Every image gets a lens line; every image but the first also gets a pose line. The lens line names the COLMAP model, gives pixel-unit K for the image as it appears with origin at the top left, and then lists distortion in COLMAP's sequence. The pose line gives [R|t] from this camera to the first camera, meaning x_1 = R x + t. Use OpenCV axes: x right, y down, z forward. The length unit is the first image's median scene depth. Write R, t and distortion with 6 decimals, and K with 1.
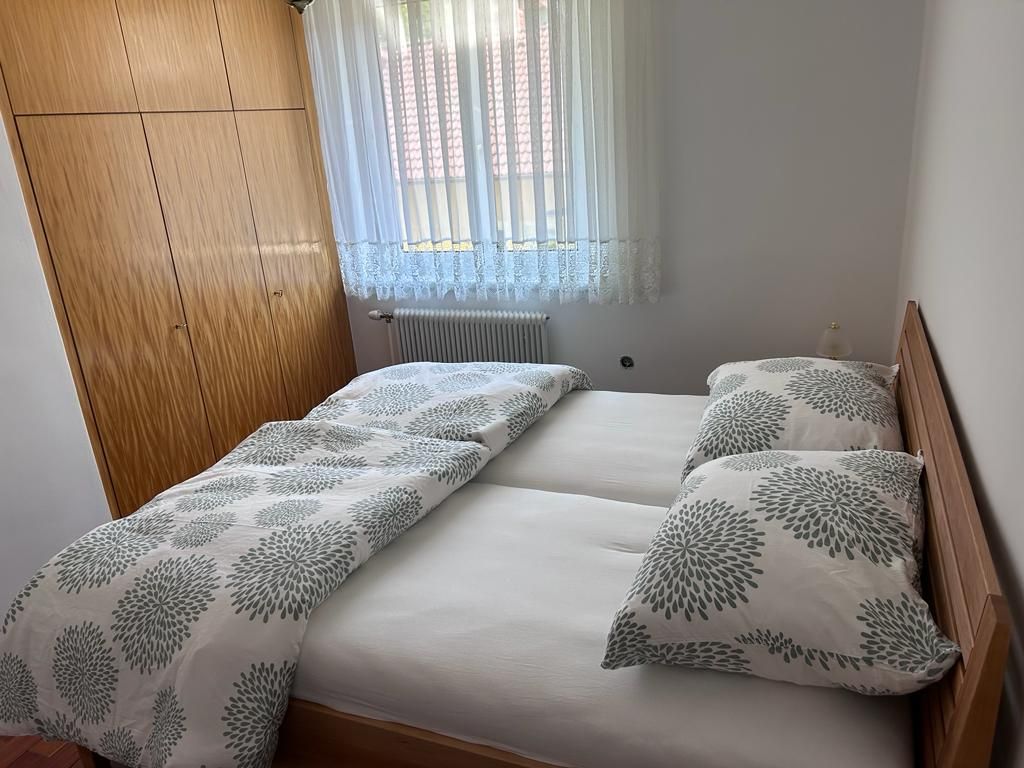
lens RADIAL K [[758.5, 0, 514.5], [0, 758.5, 357.0], [0, 0, 1]] dist [0.095461, -0.117799]
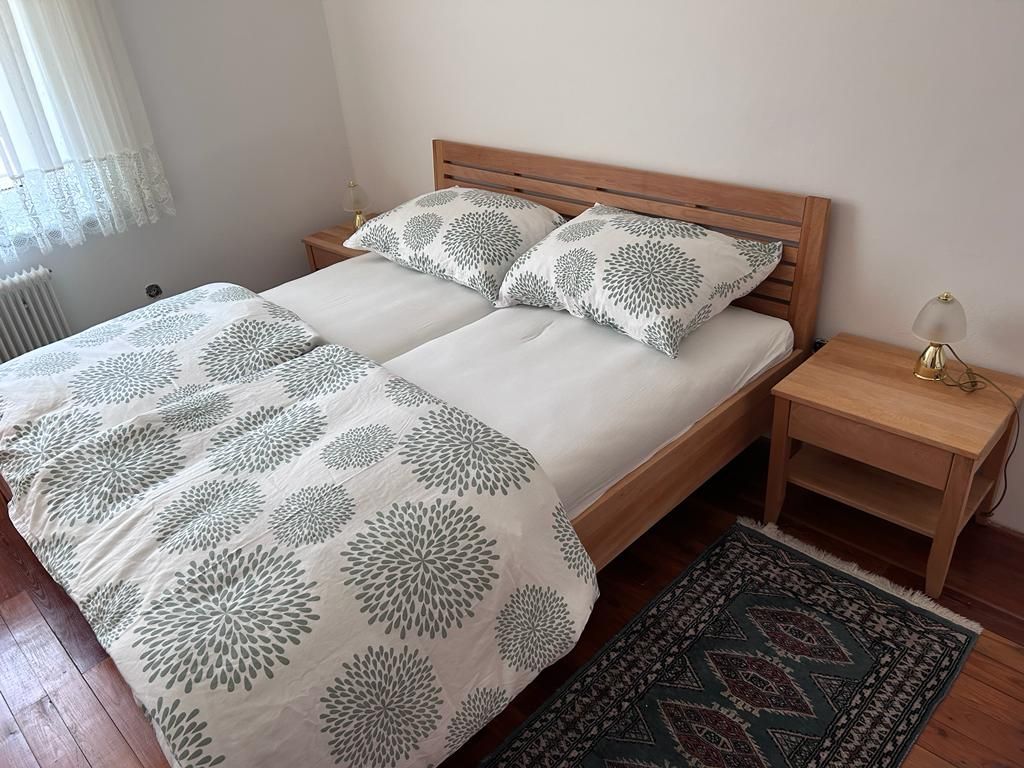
lens RADIAL K [[758.5, 0, 514.5], [0, 758.5, 357.0], [0, 0, 1]] dist [0.095461, -0.117799]
pose [[0.403666, -0.391833, 0.826753, -0.753806], [0.322523, 0.906581, 0.272193, -0.055891], [-0.856173, 0.156772, 0.492331, 0.346334]]
